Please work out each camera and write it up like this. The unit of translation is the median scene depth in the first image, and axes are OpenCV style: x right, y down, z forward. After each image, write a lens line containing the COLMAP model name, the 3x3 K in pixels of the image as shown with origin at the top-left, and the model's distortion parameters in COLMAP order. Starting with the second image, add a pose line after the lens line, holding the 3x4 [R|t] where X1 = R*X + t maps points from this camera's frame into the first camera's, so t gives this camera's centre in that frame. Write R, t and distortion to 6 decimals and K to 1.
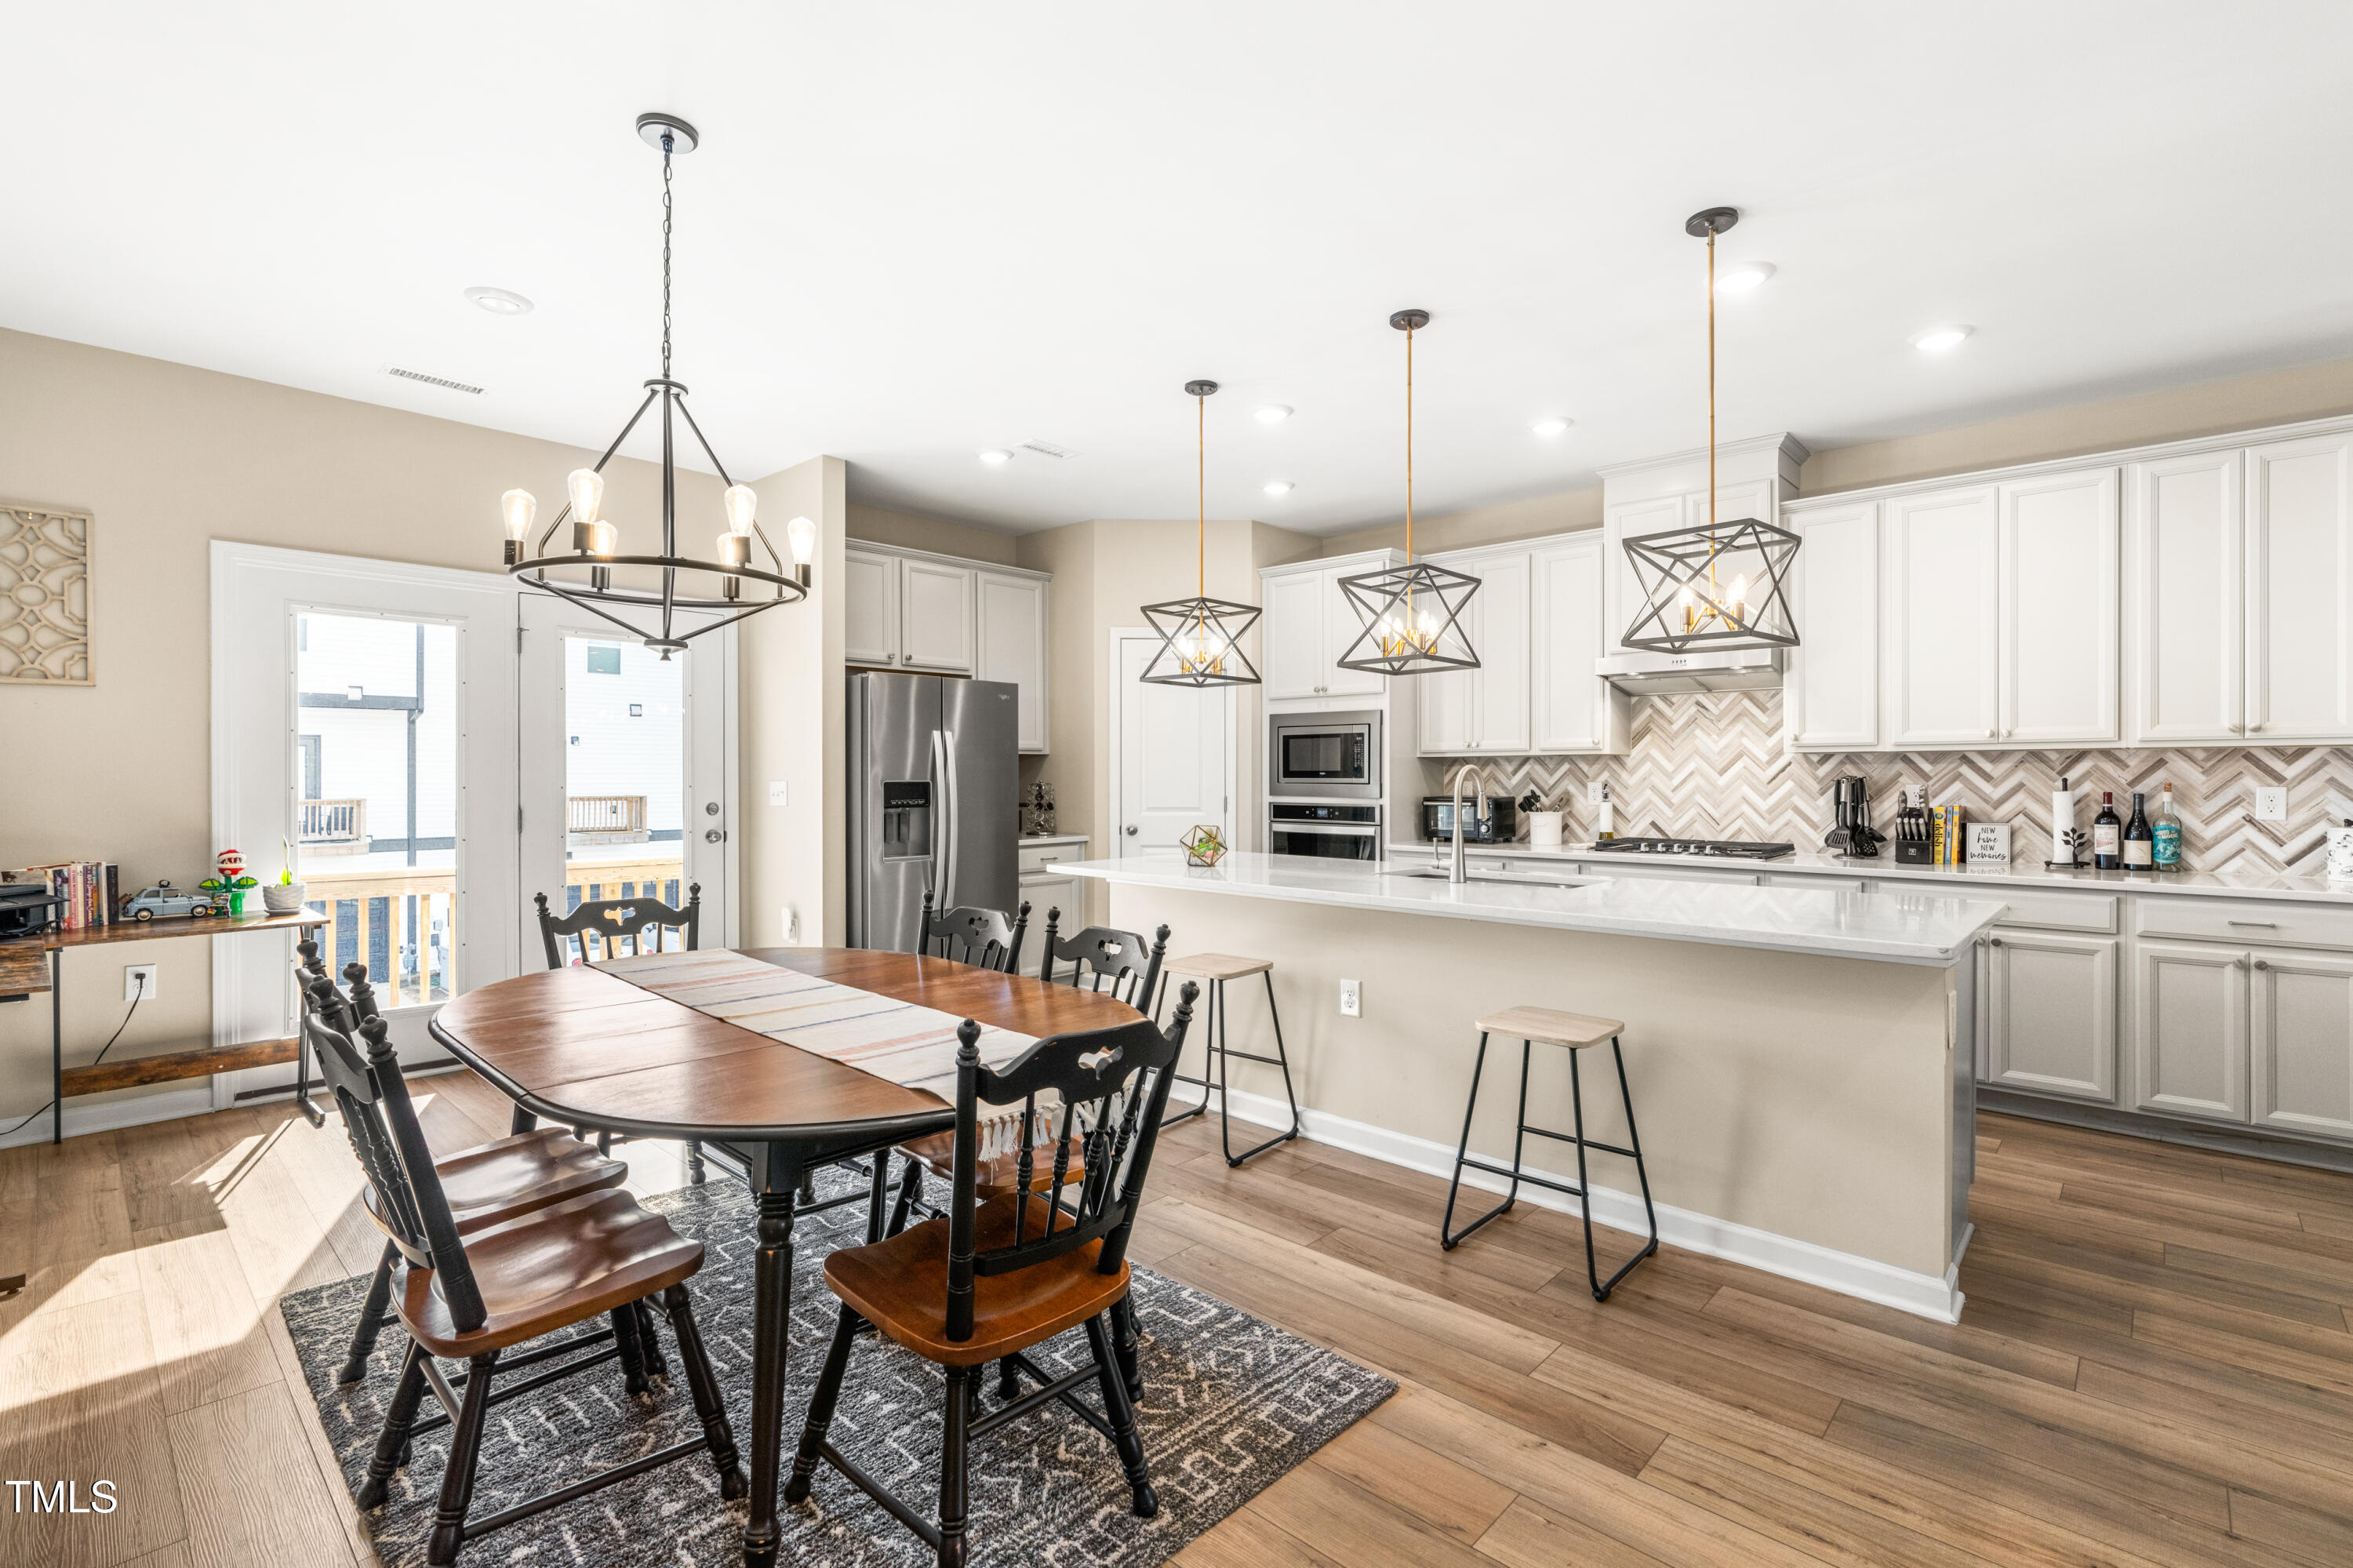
lens RADIAL K [[1073.0, 0, 1173.5], [0, 1073.0, 790.5], [0, 0, 1]] dist [-0.000905, -0.000018]
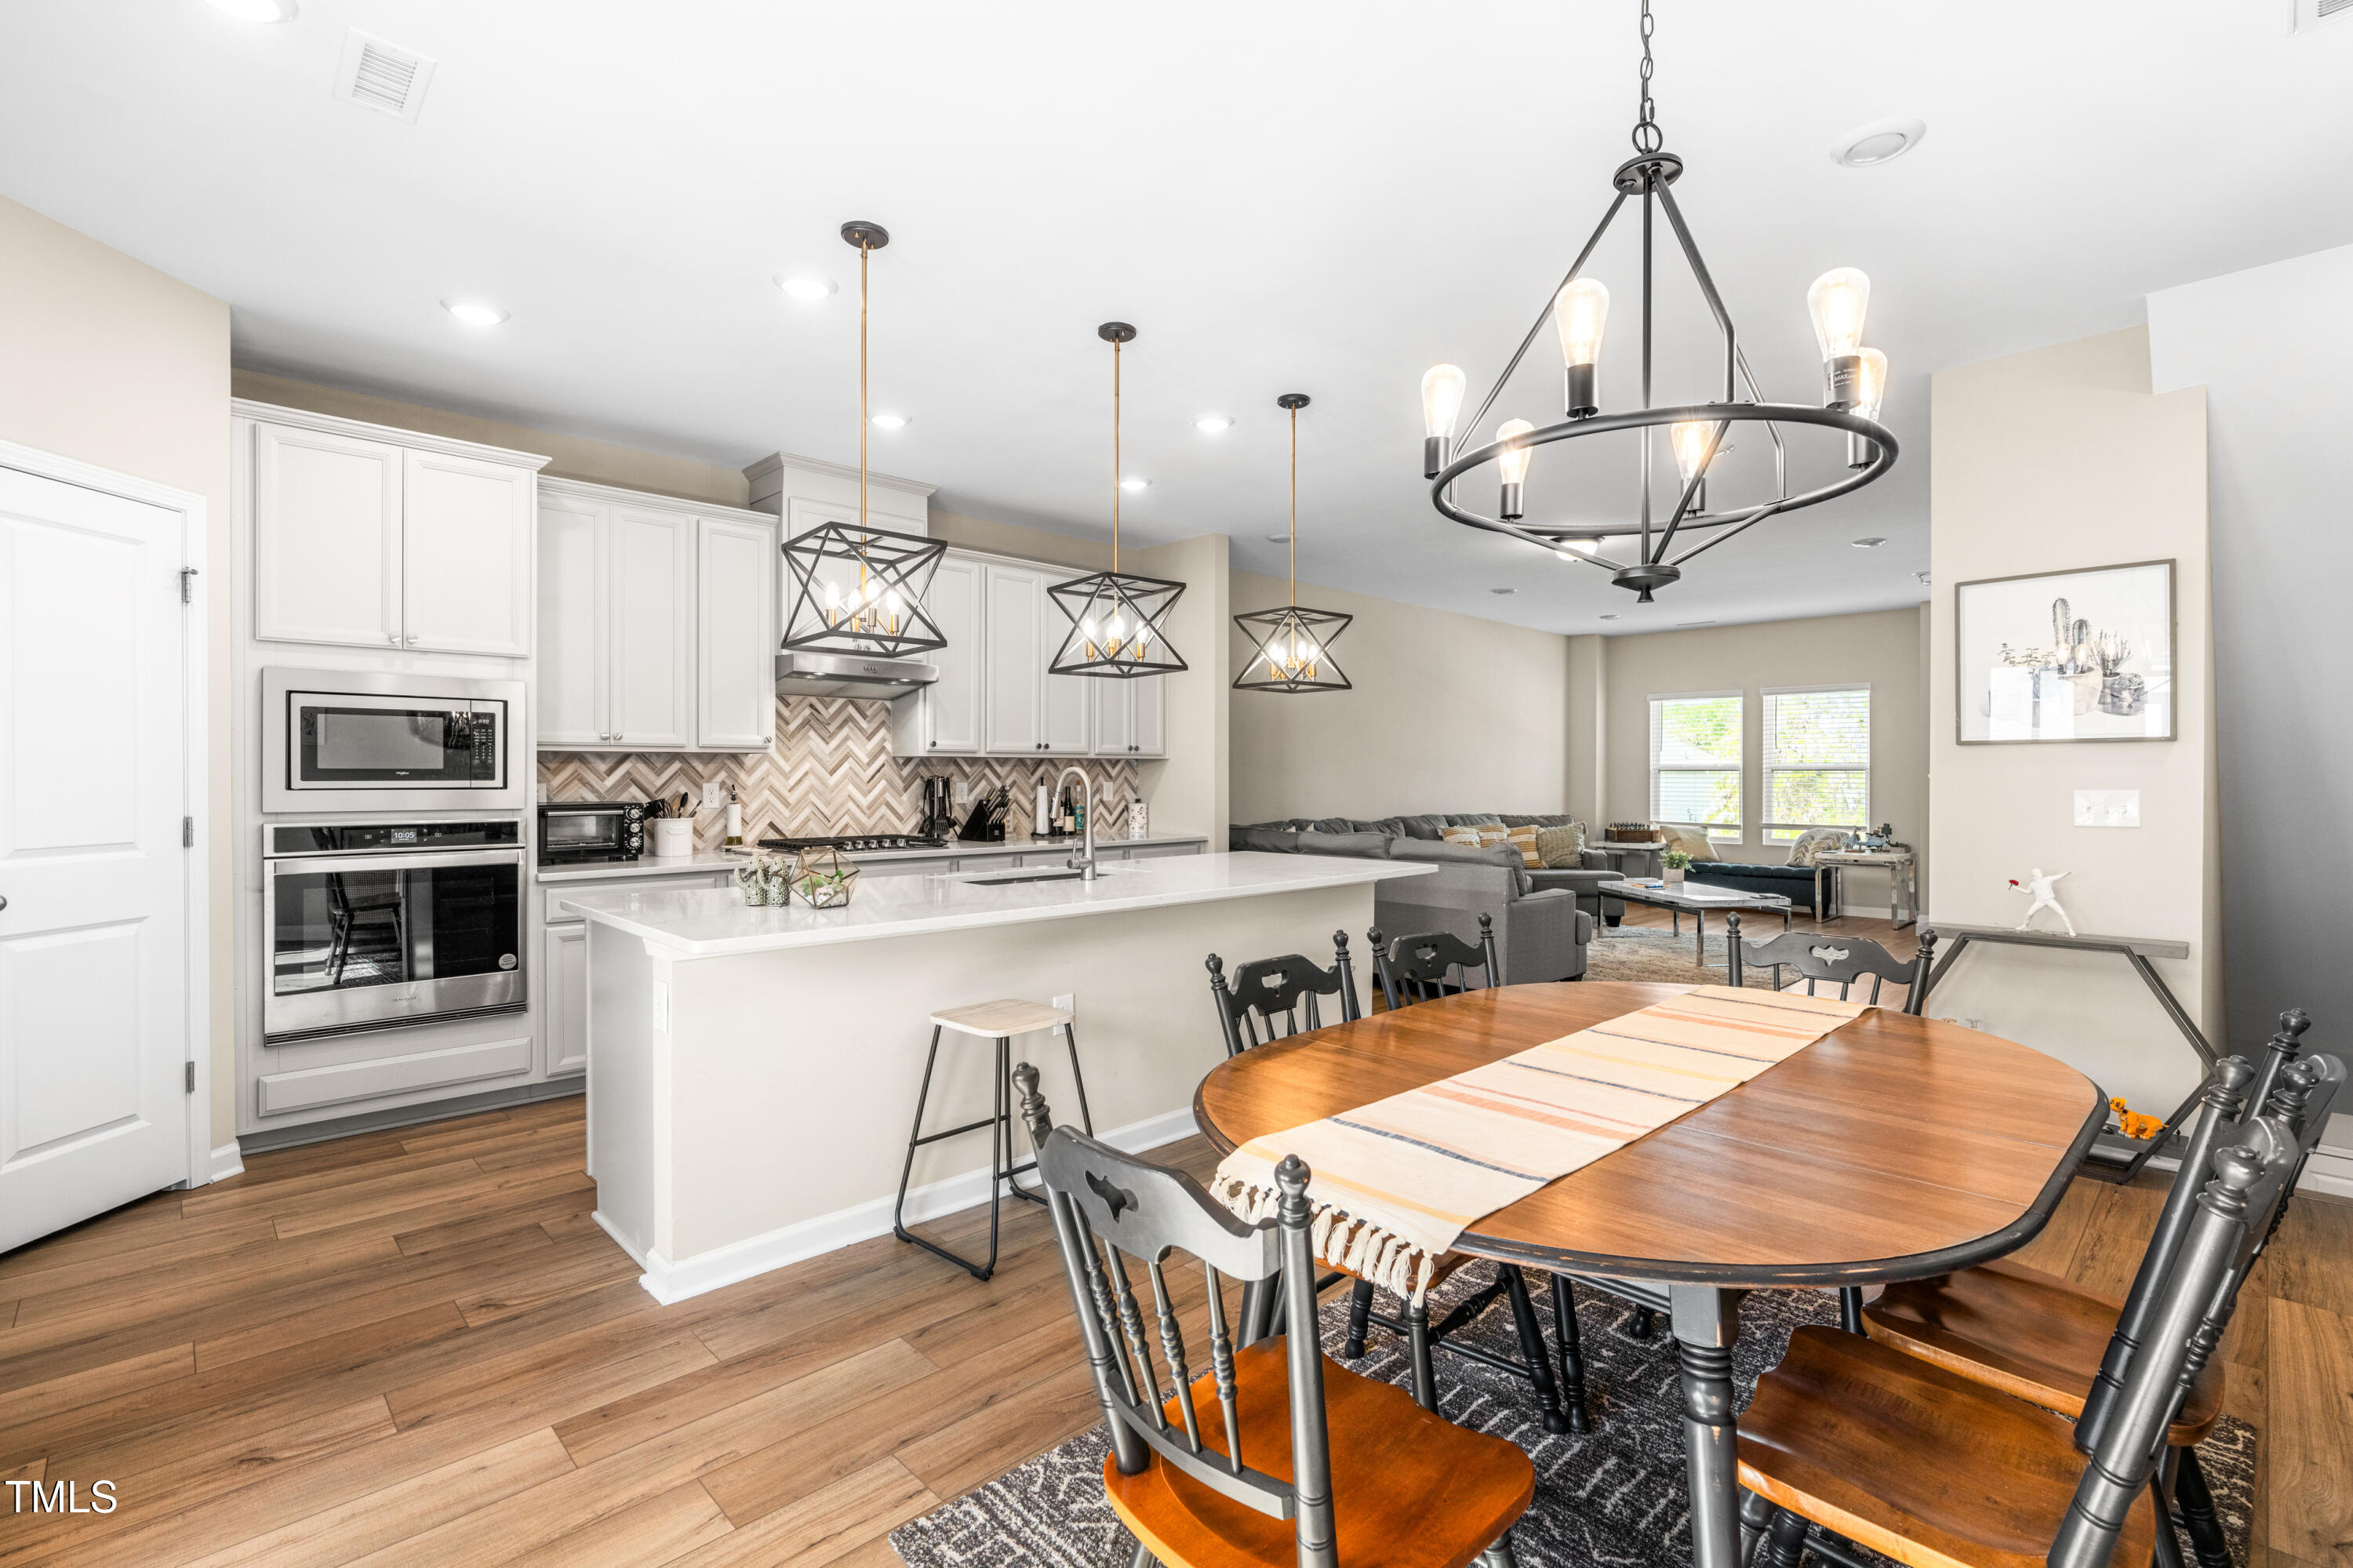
lens RADIAL K [[1073.0, 0, 1172.9], [0, 1073.0, 771.7], [0, 0, 1]] dist [-0.000905, -0.000018]
pose [[0.059695, 0.000215, 0.998217, -0.525523], [0.012115, 0.999926, -0.000940, -0.012468], [-0.998143, 0.012150, 0.059688, 0.590702]]
